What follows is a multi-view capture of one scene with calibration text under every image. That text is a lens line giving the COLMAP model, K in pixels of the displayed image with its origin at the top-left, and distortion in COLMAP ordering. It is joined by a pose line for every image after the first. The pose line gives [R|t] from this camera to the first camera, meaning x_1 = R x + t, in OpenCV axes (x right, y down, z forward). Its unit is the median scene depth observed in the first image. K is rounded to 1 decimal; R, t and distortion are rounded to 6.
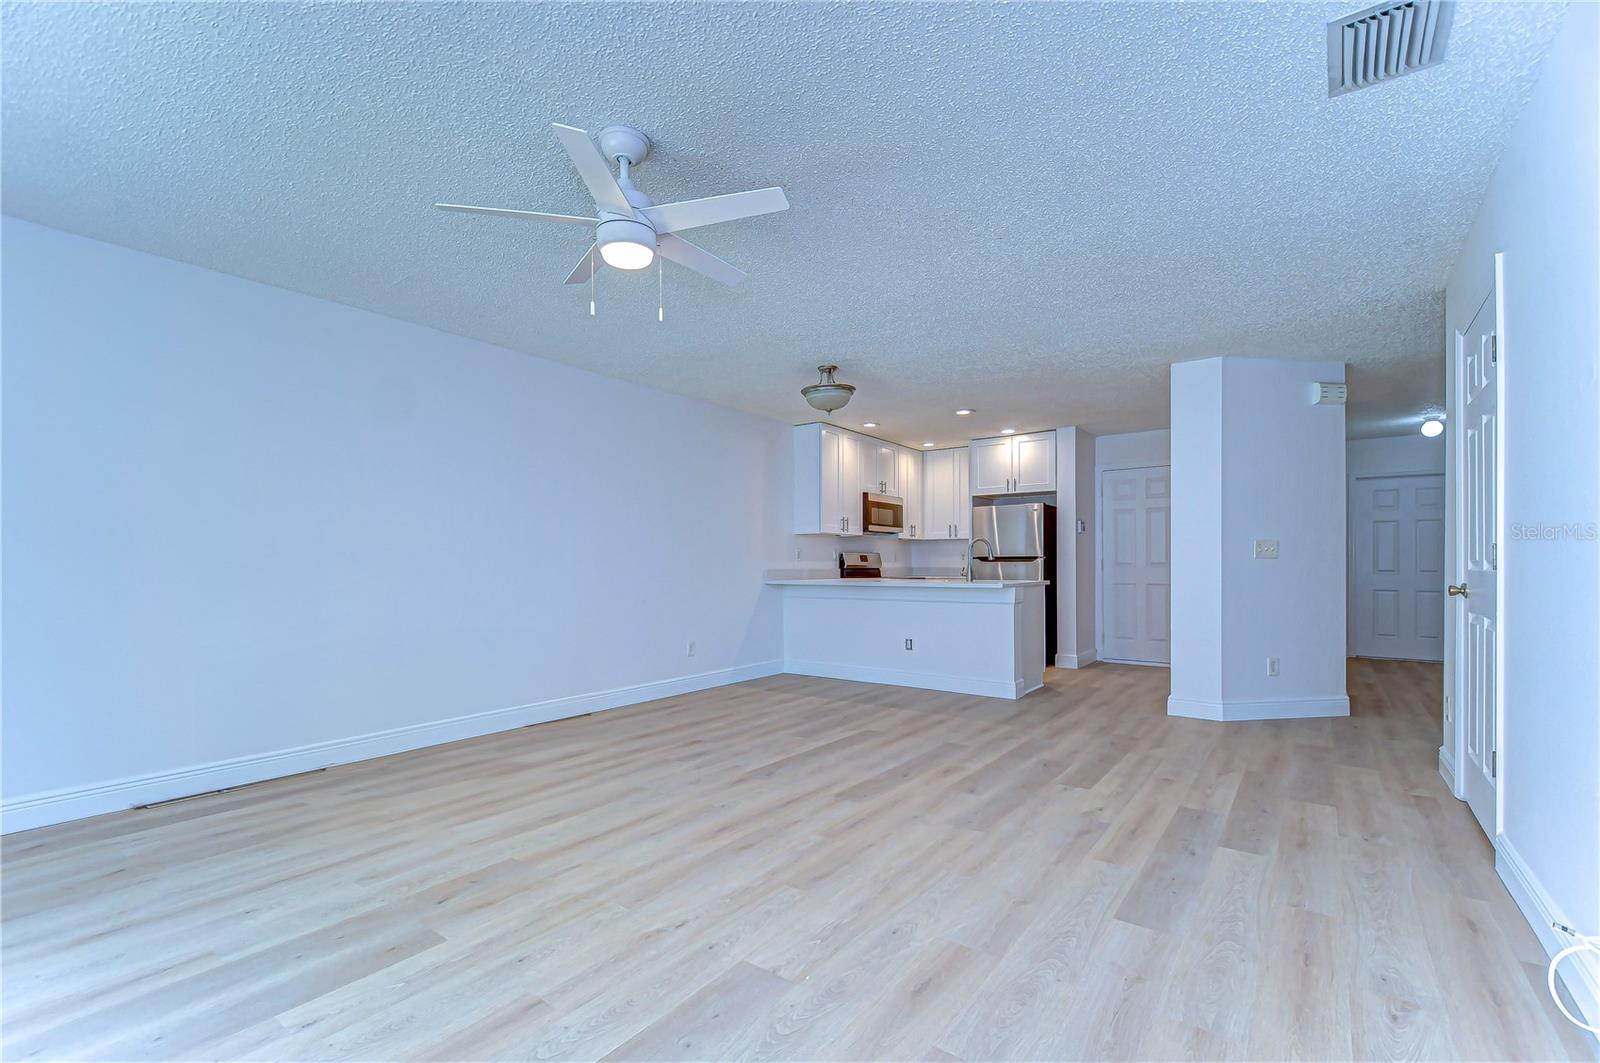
lens RADIAL K [[704.6, 0, 795.2], [0, 704.6, 559.7], [0, 0, 1]] dist [0.005026, -0.003854]
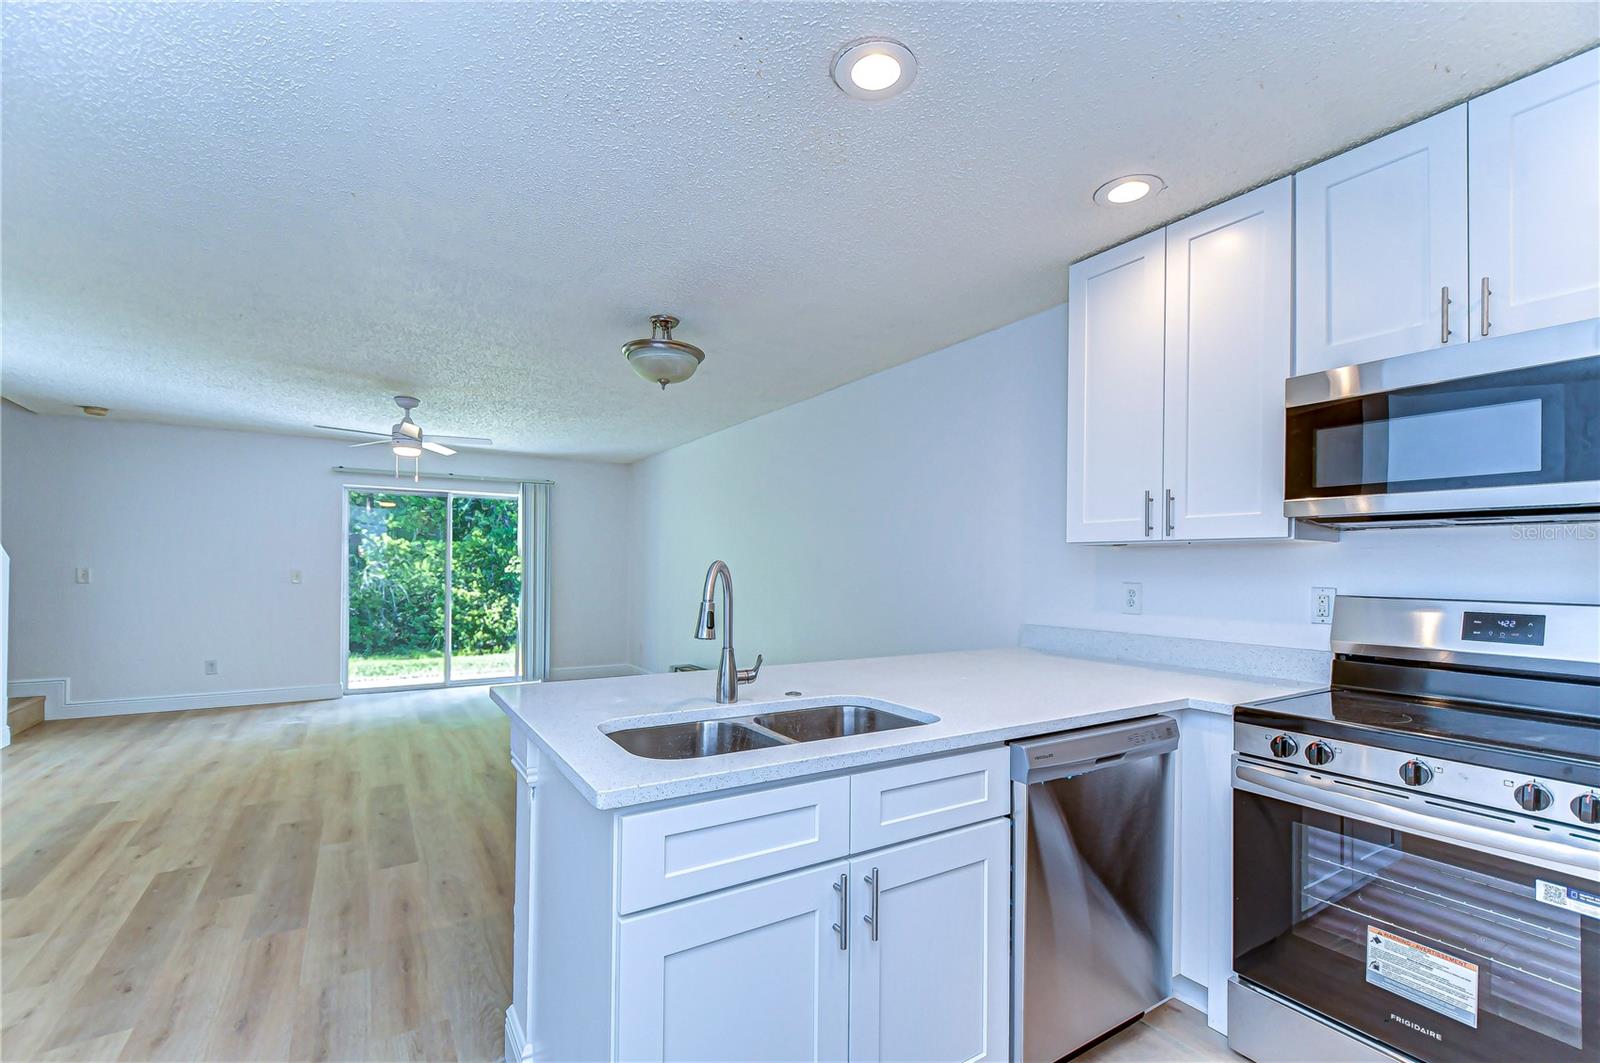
lens RADIAL K [[704.6, 0, 793.3], [0, 704.6, 561.7], [0, 0, 1]] dist [0.005026, -0.003854]
pose [[-0.367731, -0.008011, -0.929898, 0.626325], [-0.001633, 0.999967, -0.007969, -0.033338], [0.929931, -0.001412, -0.367731, 1.363964]]
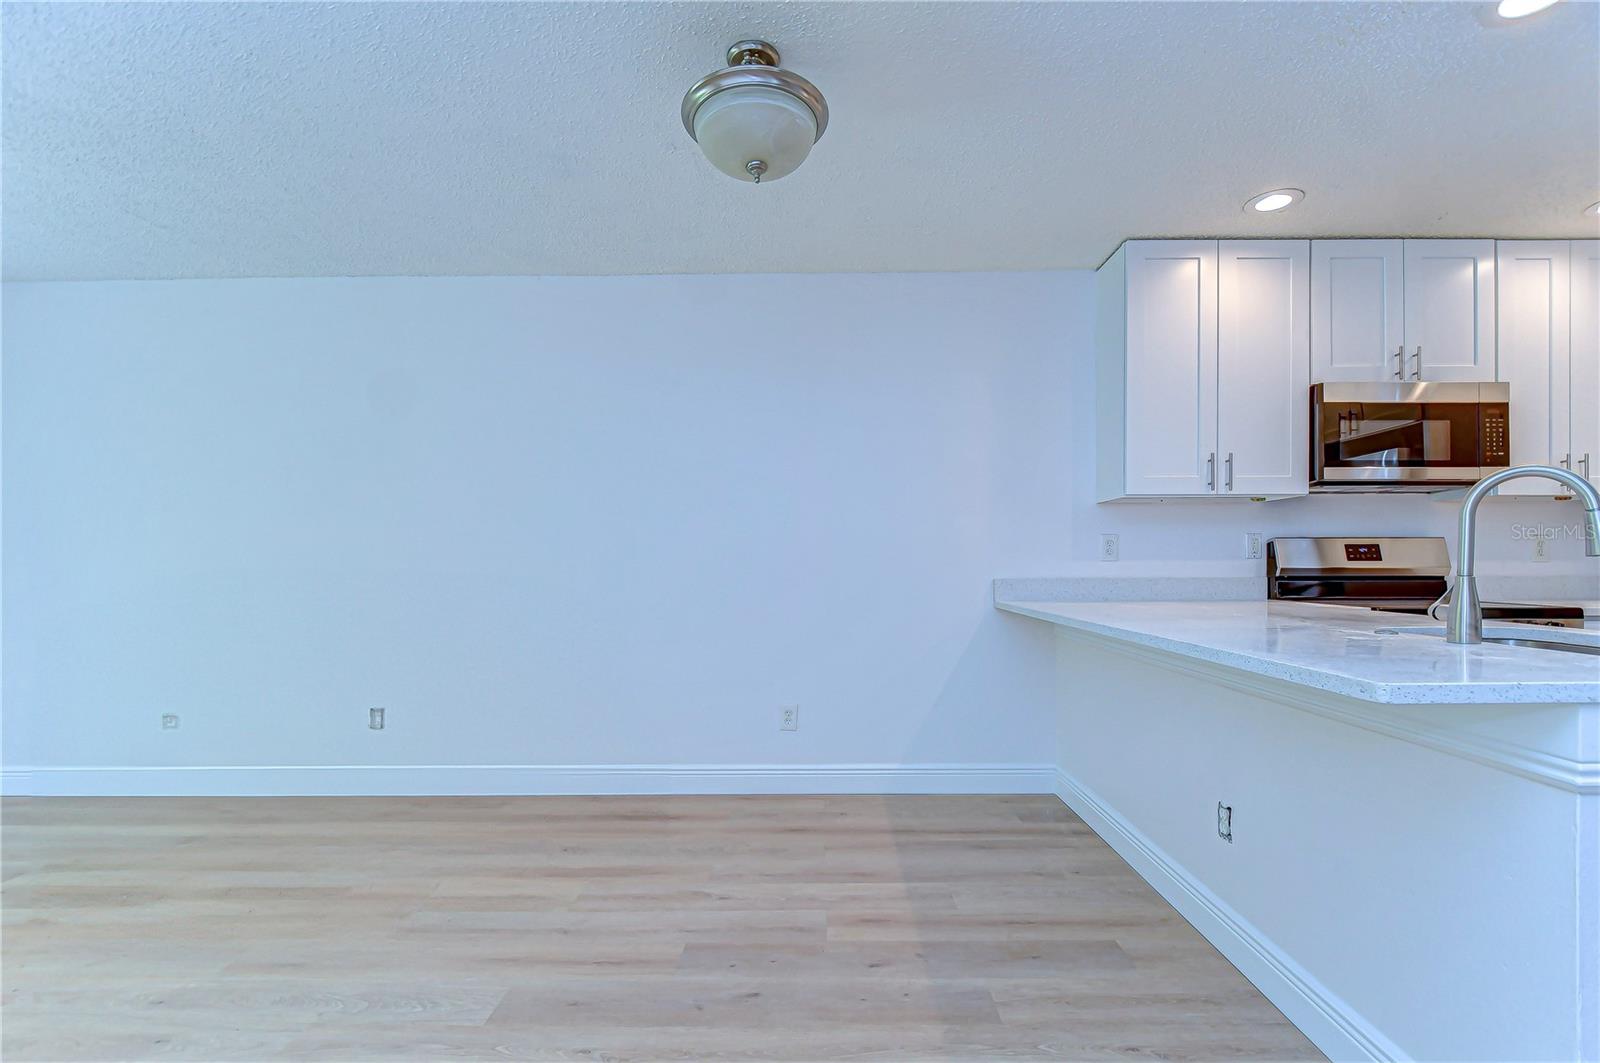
lens RADIAL K [[704.6, 0, 821.1], [0, 704.6, 571.1], [0, 0, 1]] dist [0.005026, -0.003854]
pose [[0.592347, 0.008646, -0.805637, 0.374098], [0.007155, 0.999847, 0.015991, 0.000342], [0.805651, -0.015236, 0.592194, 0.804205]]
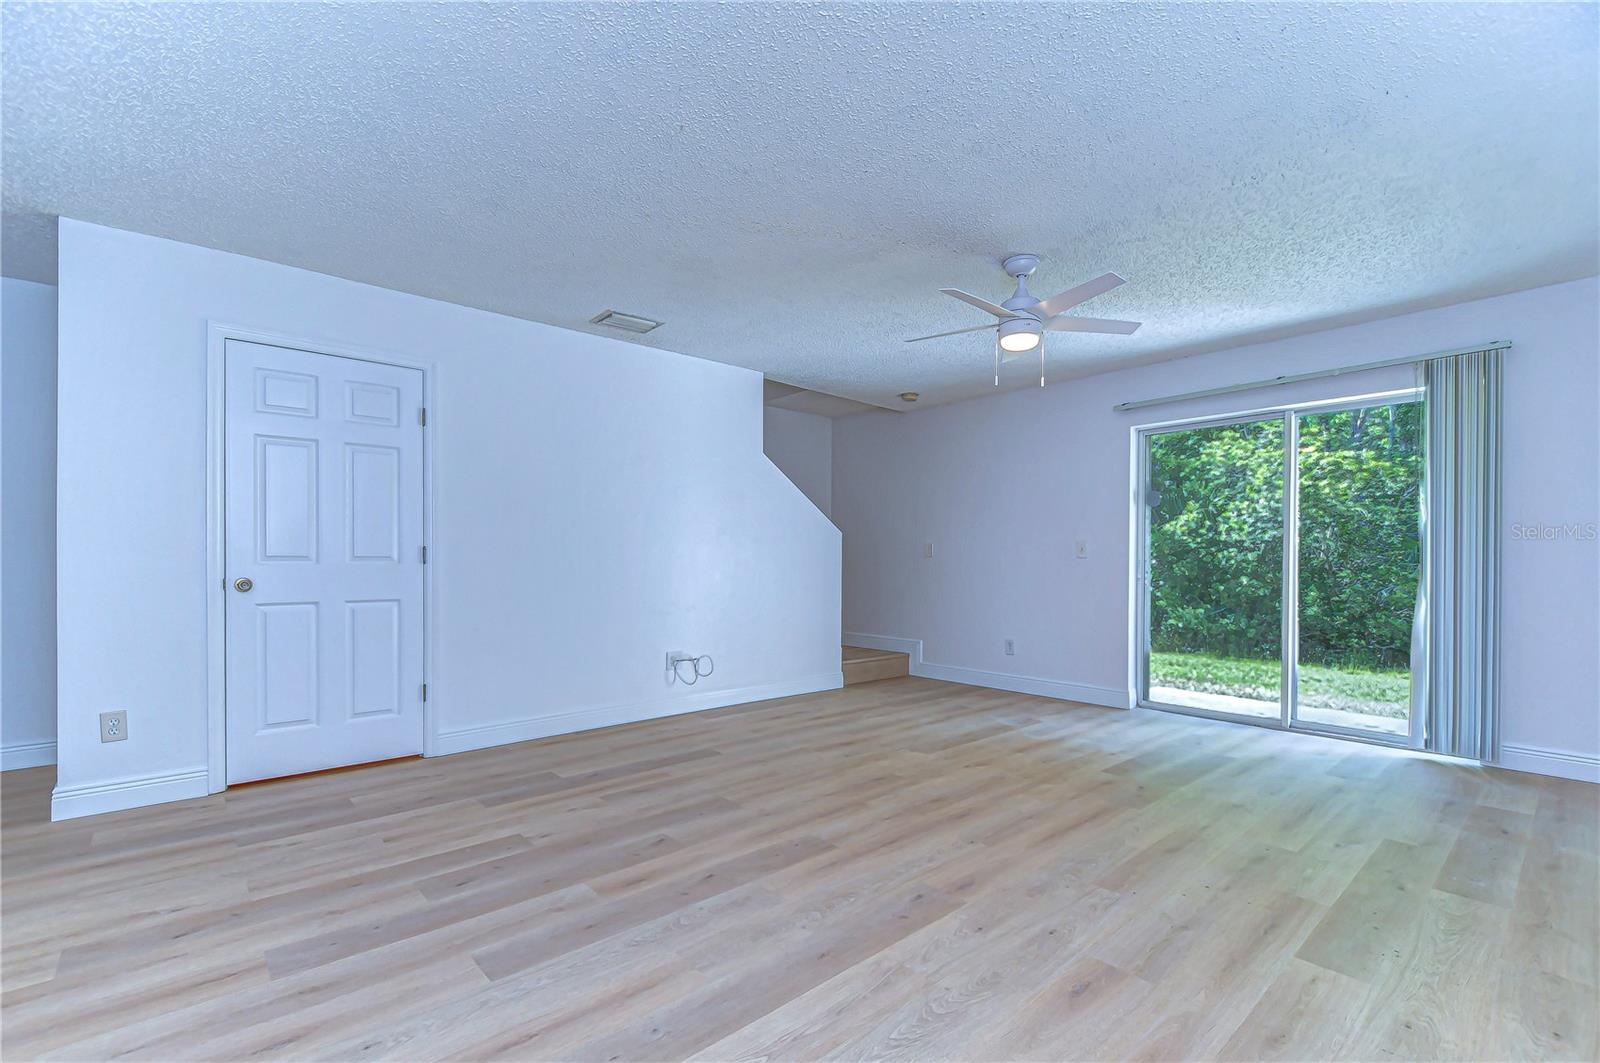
lens RADIAL K [[704.6, 0, 794.2], [0, 704.6, 562.5], [0, 0, 1]] dist [0.005026, -0.003854]
pose [[-0.979602, -0.002856, 0.200928, -0.038502], [-0.003420, 0.999991, -0.002462, 0.008638], [-0.200919, -0.003099, -0.979603, 1.162800]]
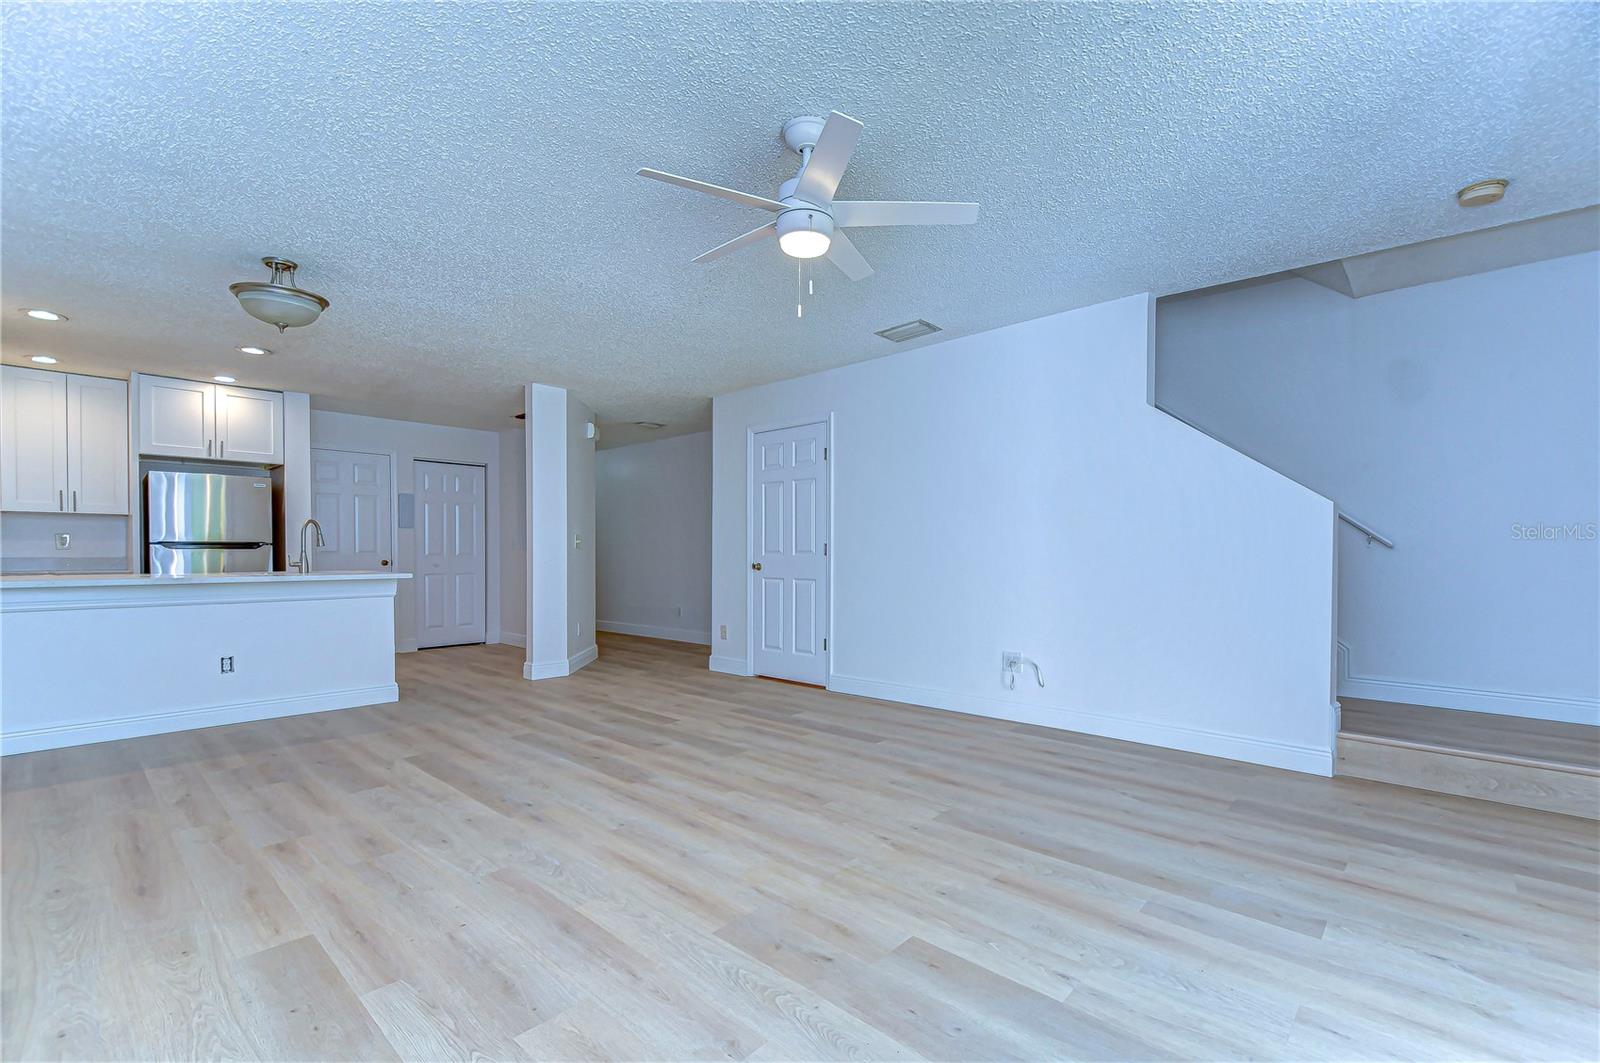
lens RADIAL K [[704.6, 0, 808.9], [0, 704.6, 564.2], [0, 0, 1]] dist [0.005026, -0.003854]
pose [[0.099259, -0.015198, 0.994946, -0.587483], [-0.005245, 0.999861, 0.015796, 0.005682], [-0.995048, -0.006786, 0.099165, 0.422049]]
